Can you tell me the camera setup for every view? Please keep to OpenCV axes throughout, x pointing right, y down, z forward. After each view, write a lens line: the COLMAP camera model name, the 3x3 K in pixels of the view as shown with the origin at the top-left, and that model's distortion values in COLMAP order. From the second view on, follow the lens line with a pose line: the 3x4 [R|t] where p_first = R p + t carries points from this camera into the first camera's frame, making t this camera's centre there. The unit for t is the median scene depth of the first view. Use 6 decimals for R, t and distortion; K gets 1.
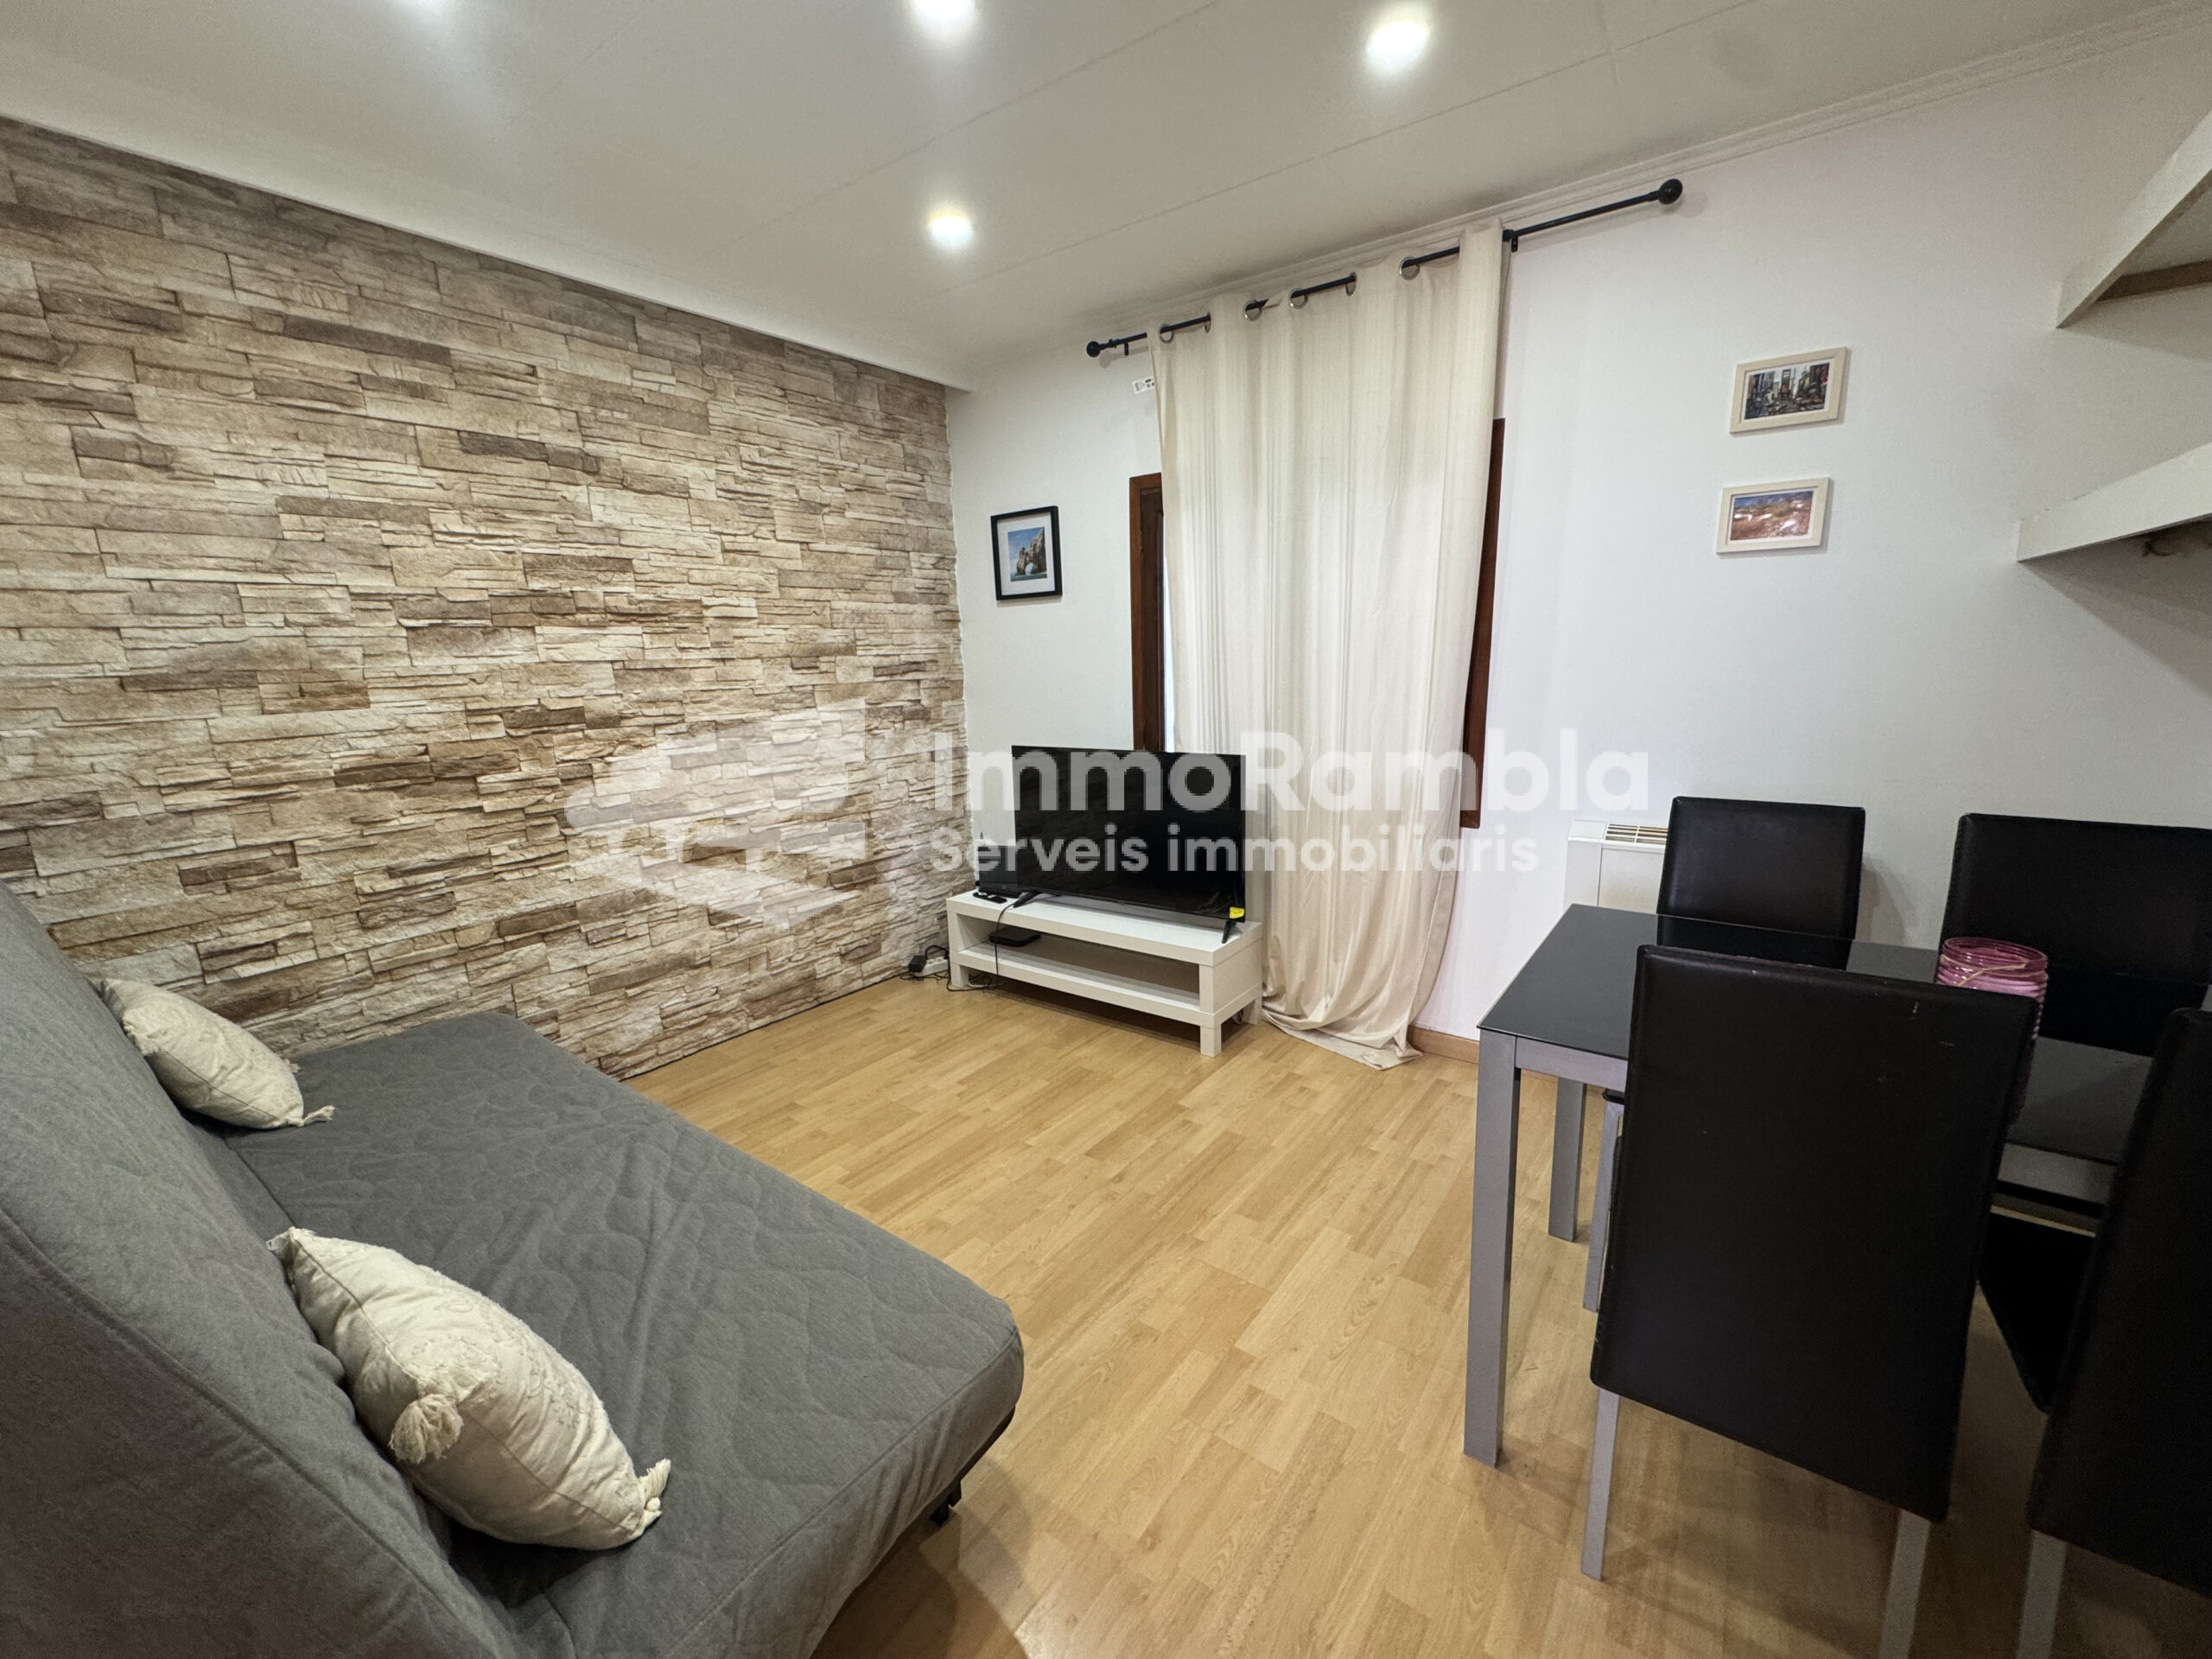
lens RADIAL K [[890.7, 0, 1106.0], [0, 890.7, 829.5], [0, 0, 1]] dist [-0.000642, 0.000265]
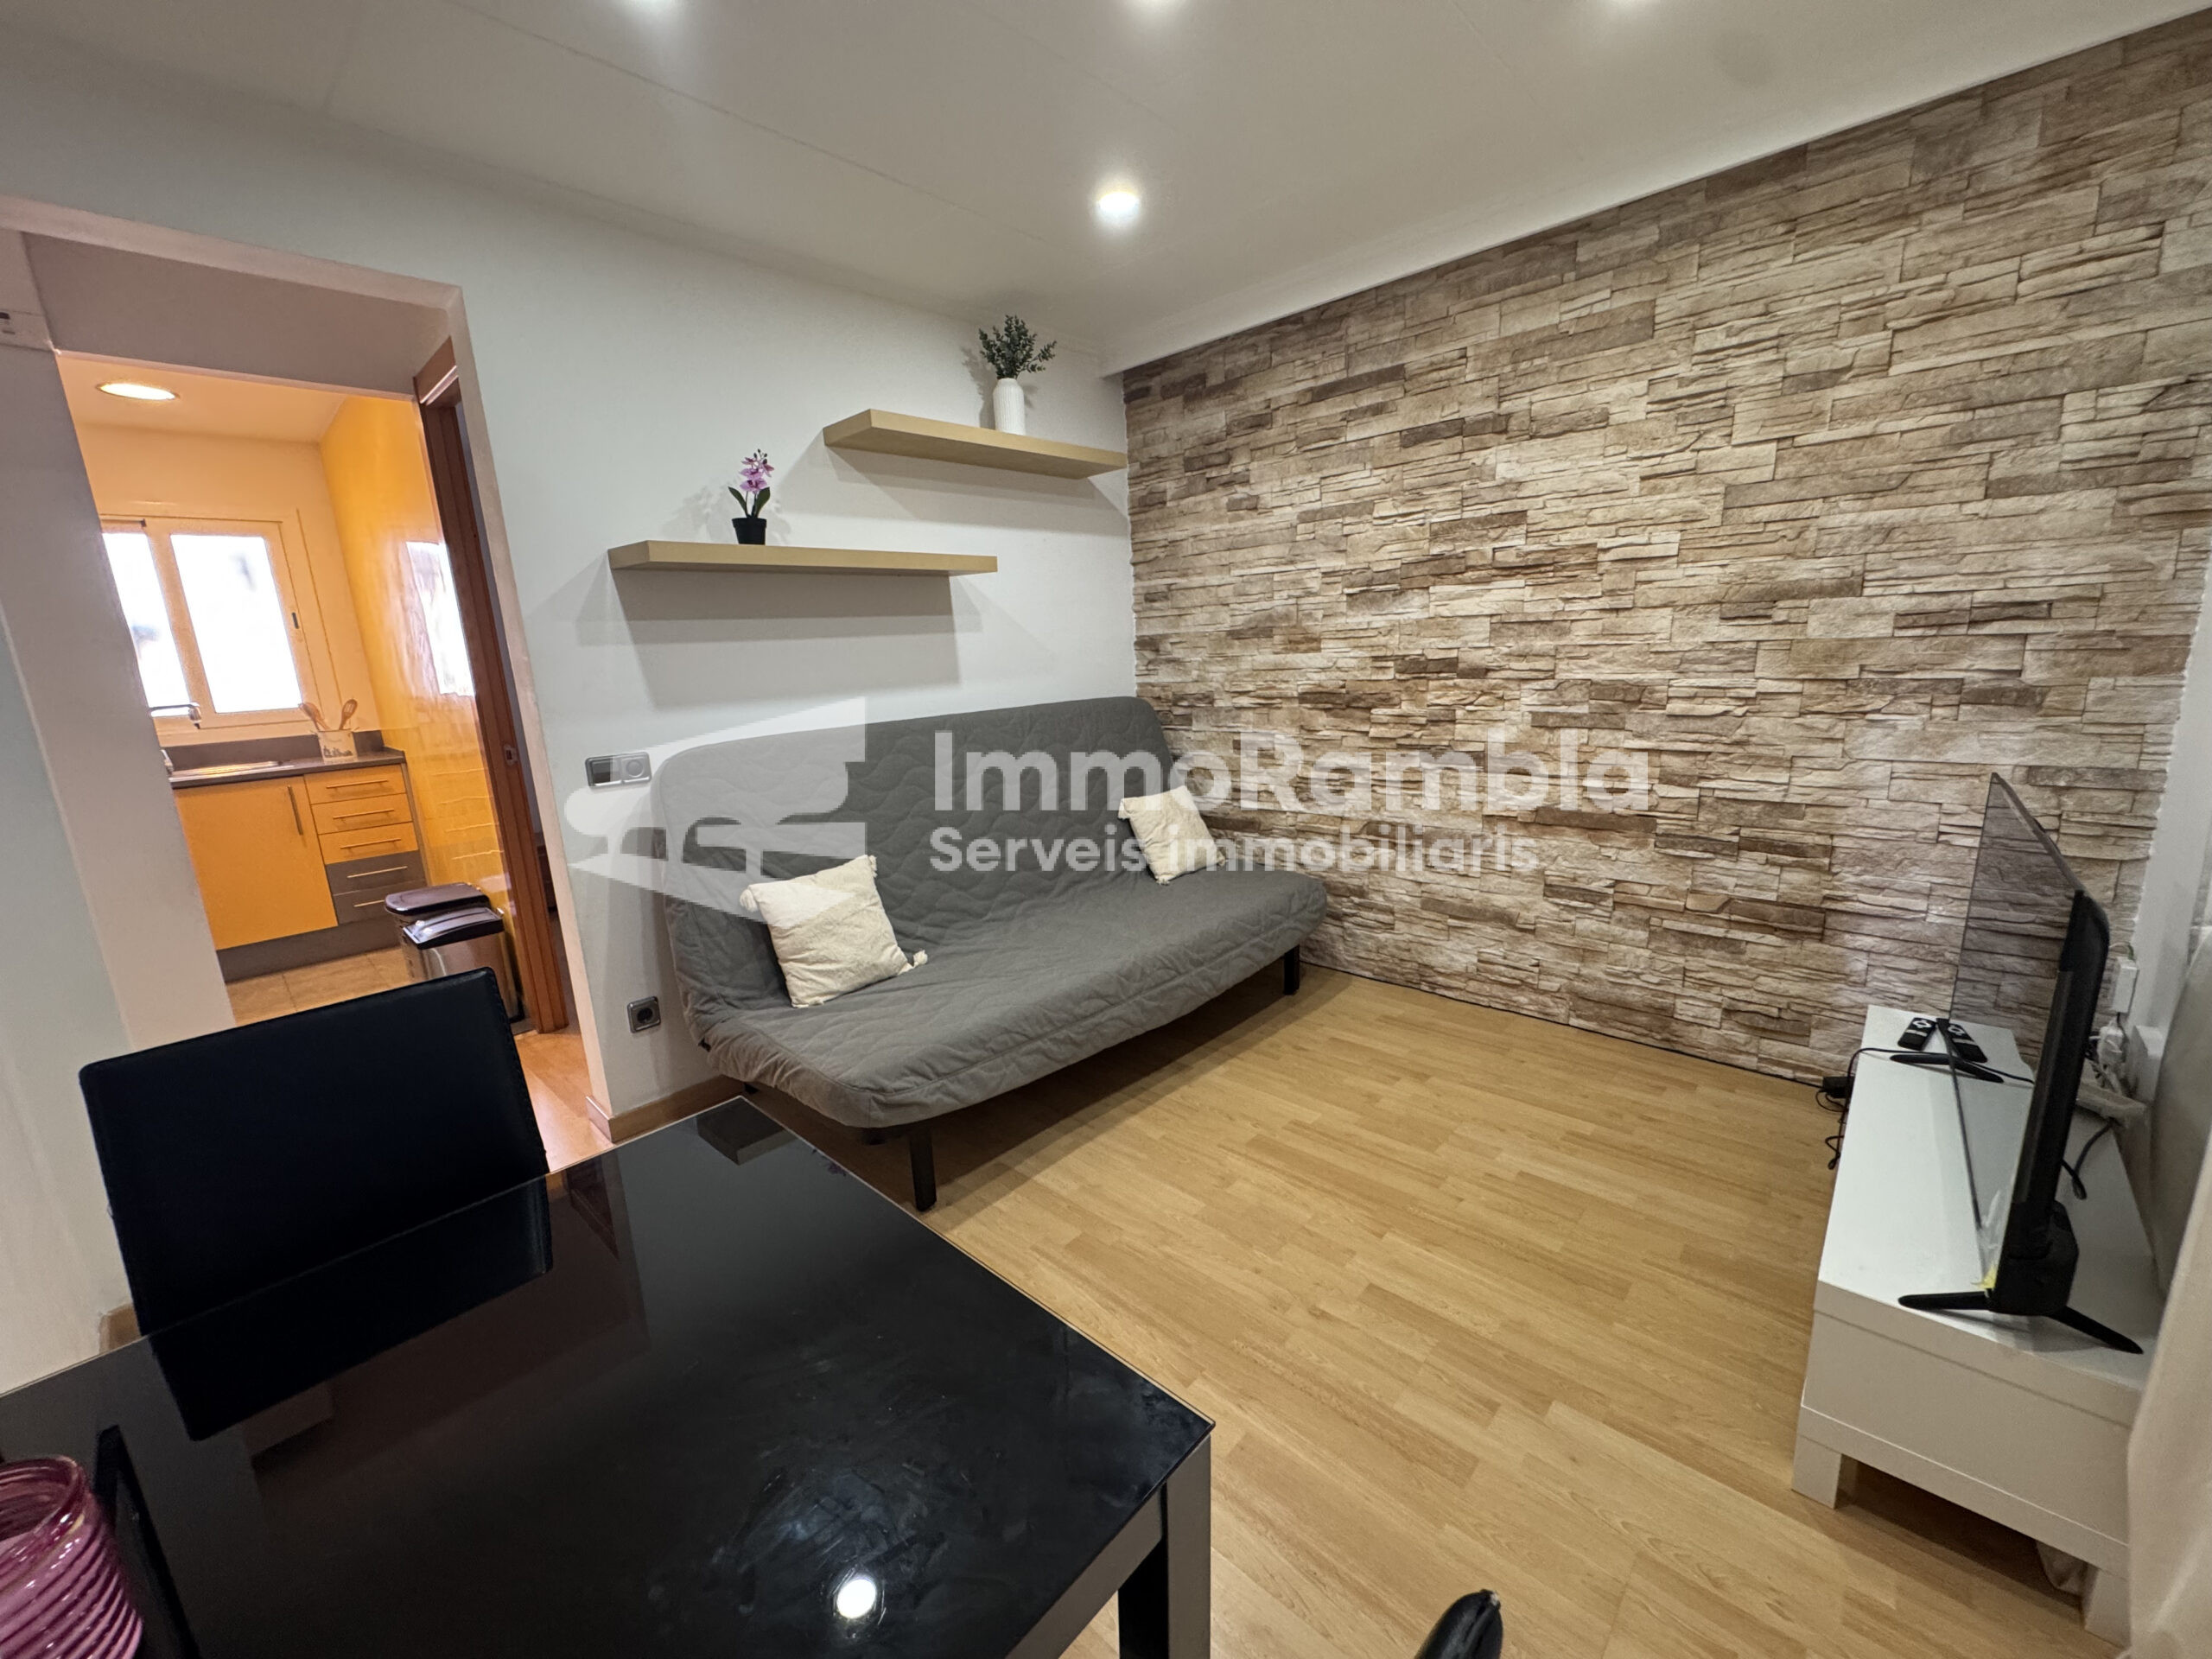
lens RADIAL K [[890.7, 0, 1106.0], [0, 890.7, 829.5], [0, 0, 1]] dist [-0.000642, 0.000265]
pose [[-0.114779, 0.238731, -0.964278, 0.570915], [-0.145902, 0.956116, 0.254077, -0.149101], [0.982618, 0.169853, -0.074911, 0.682148]]
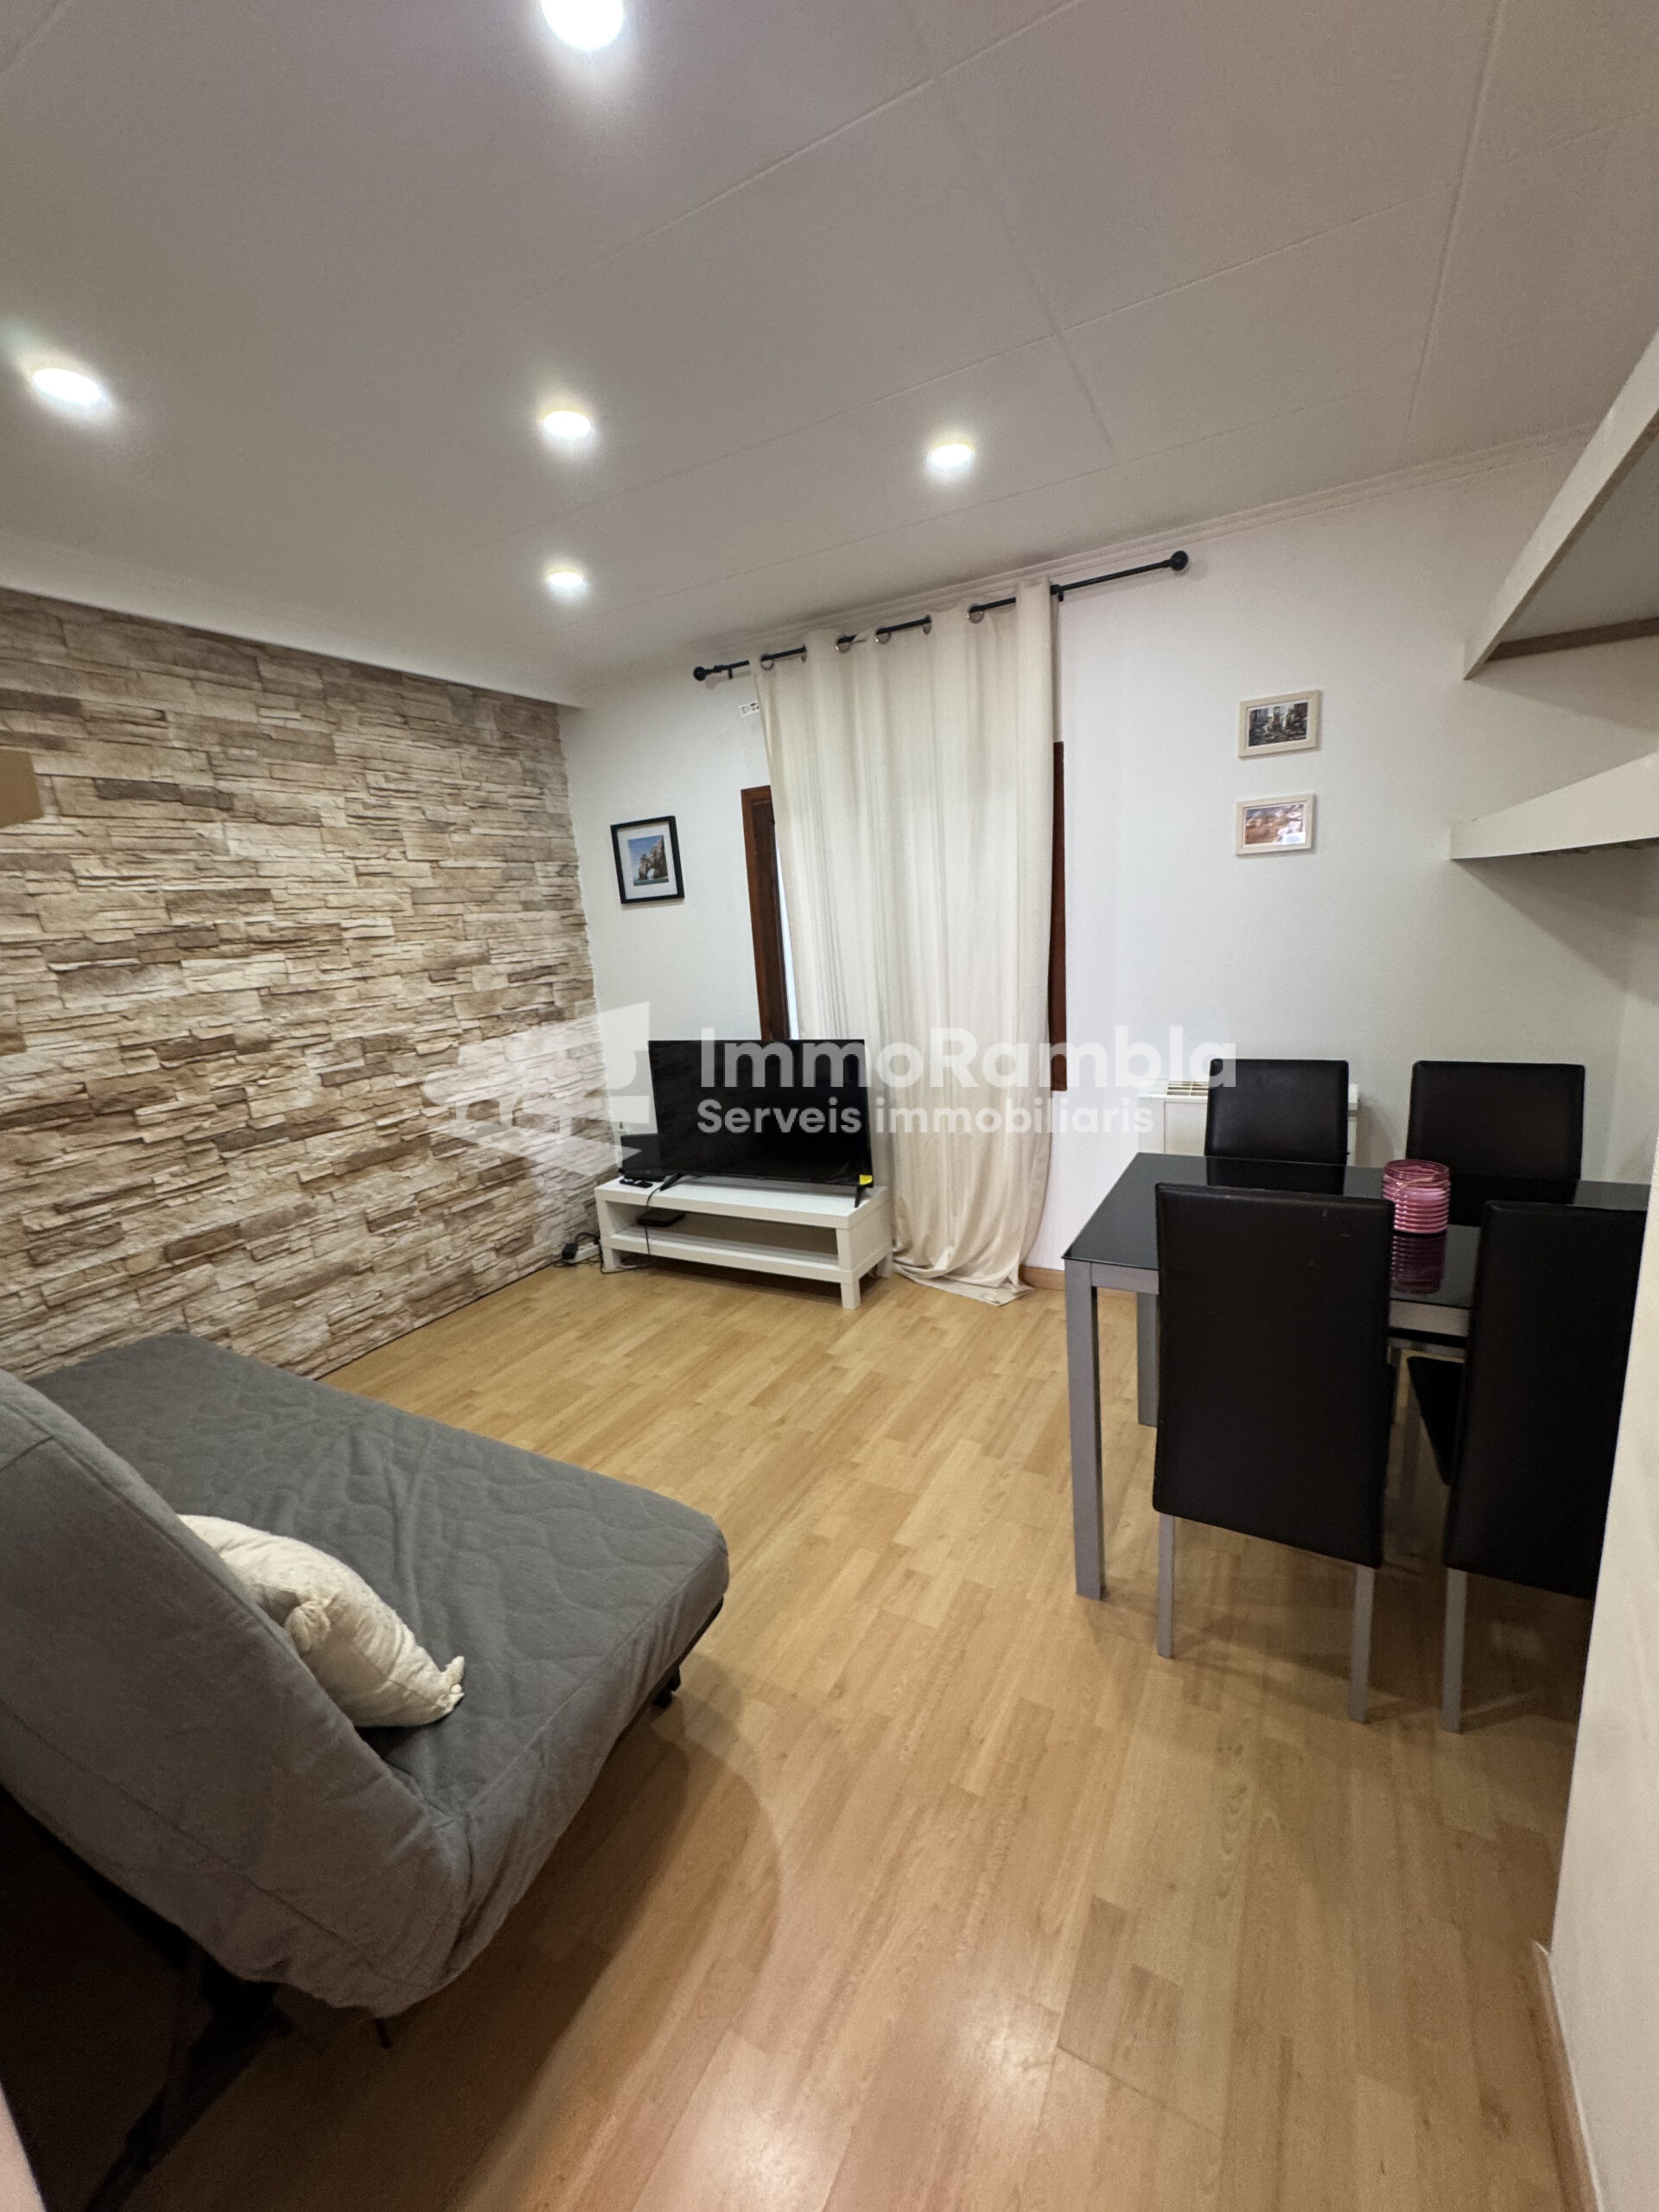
lens RADIAL K [[890.7, 0, 834.1], [0, 890.7, 1104.5], [0, 0, 1]] dist [-0.000642, 0.000265]
pose [[0.989999, -0.070845, 0.121994, -0.024520], [0.069842, 0.997480, 0.012487, -0.019563], [-0.122571, -0.003842, 0.992452, -0.116918]]
